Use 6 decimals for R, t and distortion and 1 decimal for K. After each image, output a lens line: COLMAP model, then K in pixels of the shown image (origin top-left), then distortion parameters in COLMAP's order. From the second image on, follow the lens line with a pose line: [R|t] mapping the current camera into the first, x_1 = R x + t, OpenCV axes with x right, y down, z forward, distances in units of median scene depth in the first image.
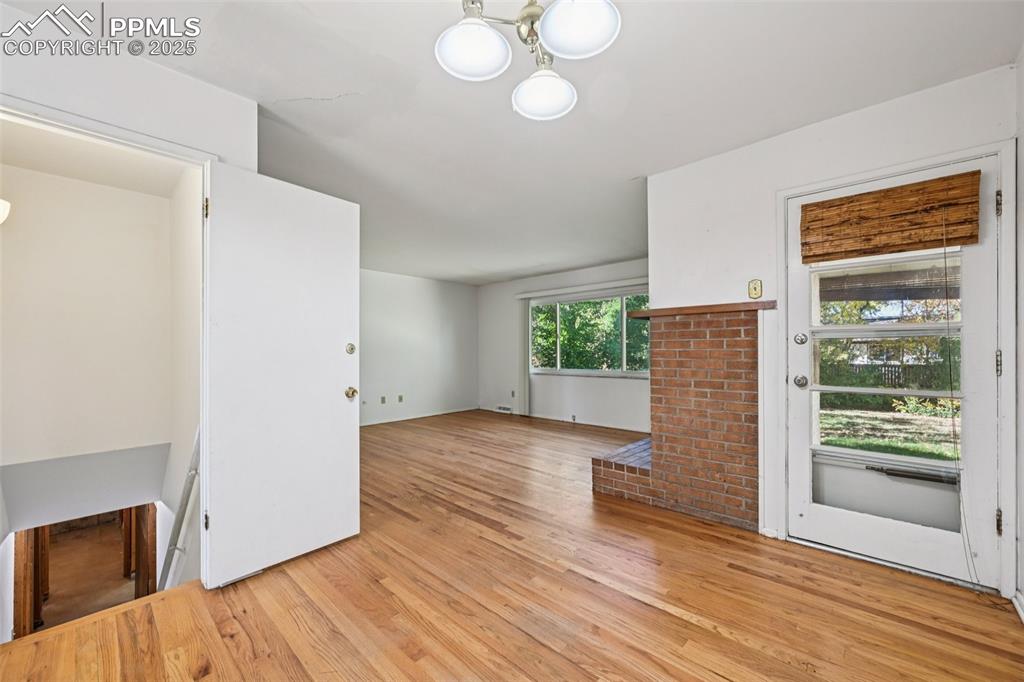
lens RADIAL K [[405.5, 0, 512.9], [0, 405.5, 350.7], [0, 0, 1]] dist [-0.000119, 0.000025]
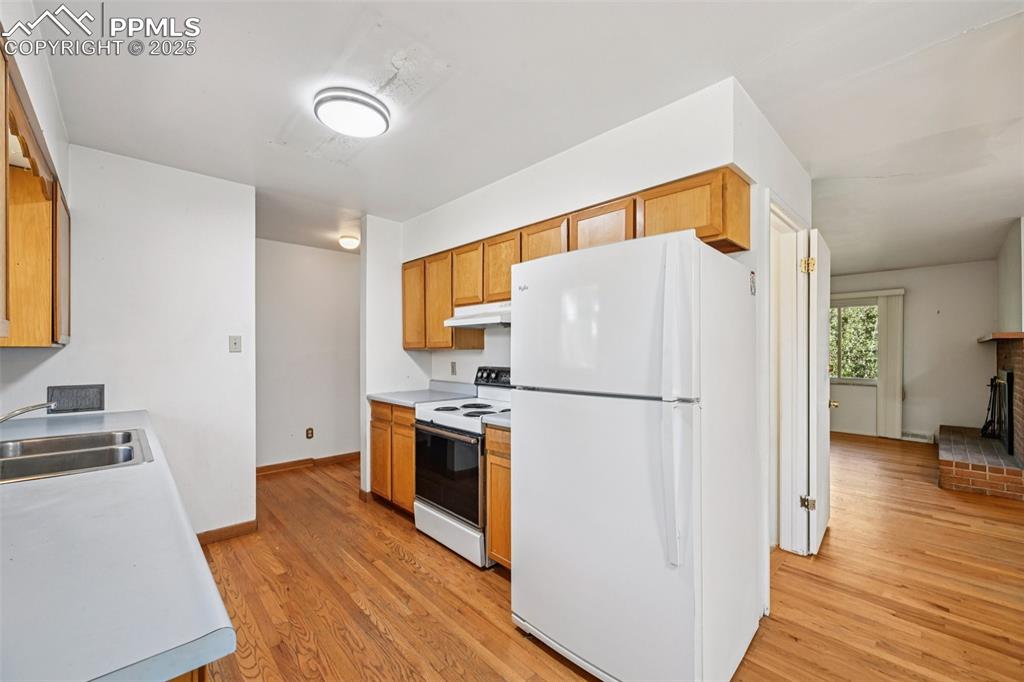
lens RADIAL K [[410.0, 0, 512.9], [0, 410.0, 349.6], [0, 0, 1]] dist [-0.001337, -0.000640]
pose [[0.998709, 0.003994, -0.050637, -0.767729], [-0.003791, 0.999984, 0.004111, -0.037032], [0.050653, -0.003913, 0.998709, -0.172779]]
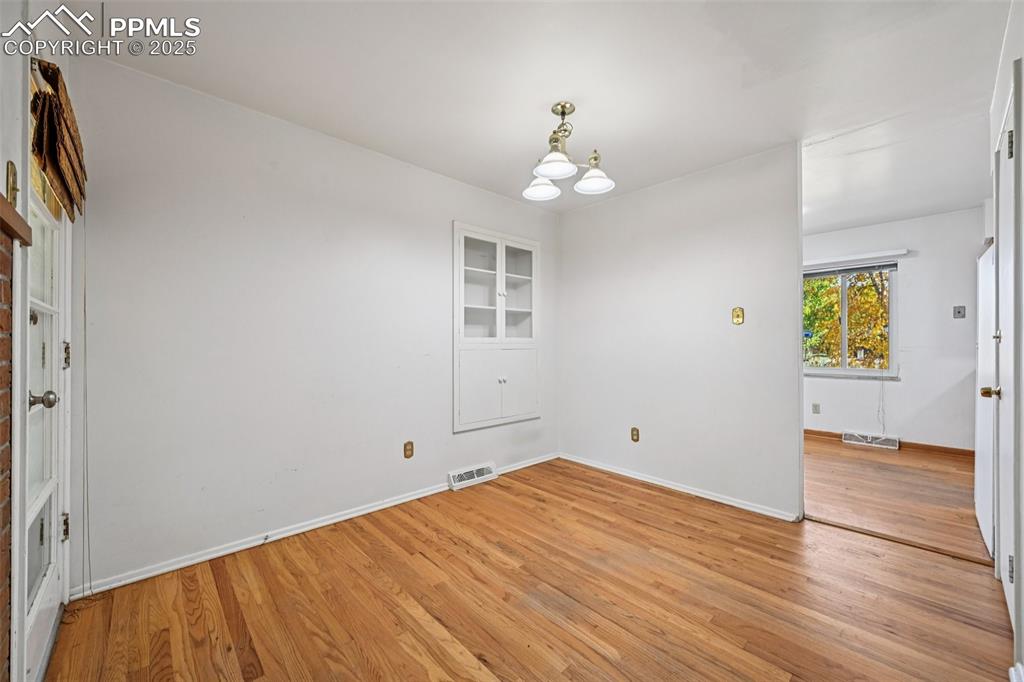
lens RADIAL K [[401.0, 0, 515.9], [0, 401.0, 344.7], [0, 0, 1]] dist [-0.000410, 0.000127]
pose [[-0.997863, 0.005720, 0.065083, 0.042738], [0.005451, 0.999976, -0.004310, 0.005583], [-0.065106, -0.003946, -0.997871, 0.836734]]
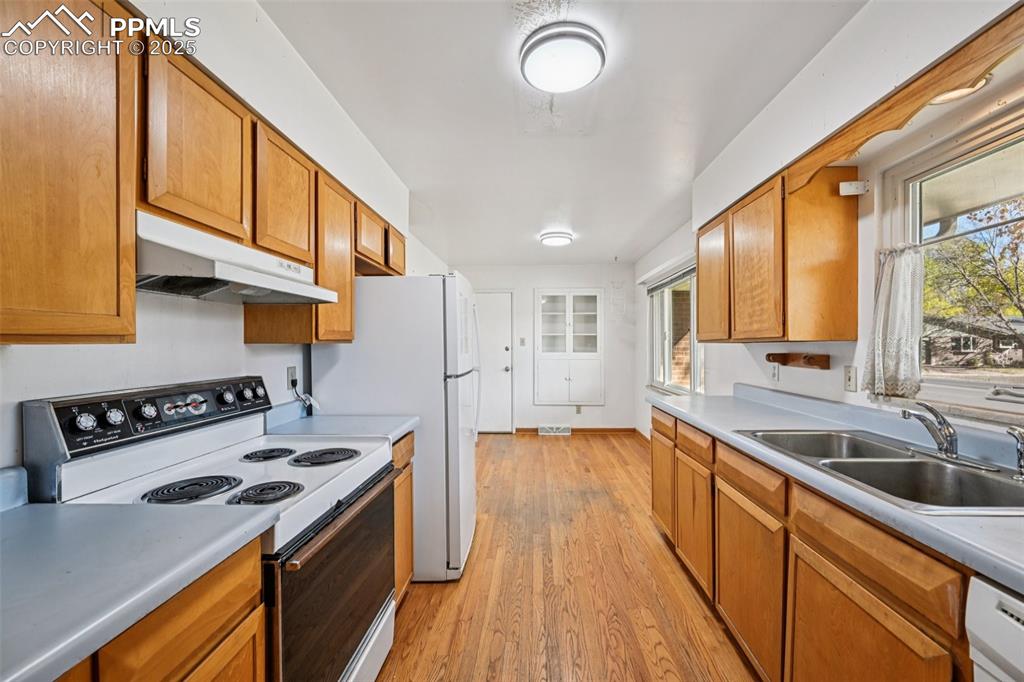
lens RADIAL K [[401.0, 0, 515.9], [0, 401.0, 344.7], [0, 0, 1]] dist [-0.000410, 0.000127]
pose [[-0.656148, 0.004961, 0.754616, -1.235146], [0.004413, 0.999987, -0.002737, -0.034814], [-0.754619, 0.001534, -0.656161, 0.570362]]
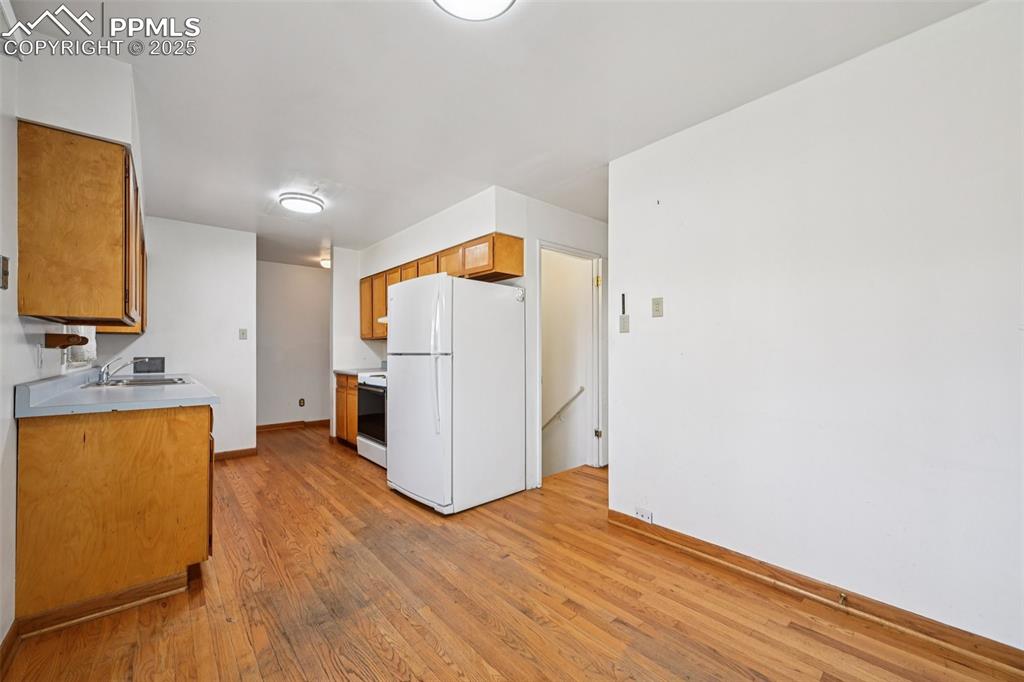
lens RADIAL K [[401.8, 0, 512.3], [0, 401.8, 346.0], [0, 0, 1]] dist [-0.000143, 0.000068]
pose [[0.995898, -0.000301, -0.090484, -0.467943], [-0.000120, 0.999989, -0.004645, -0.005613], [0.090484, 0.004637, 0.995887, -0.497337]]
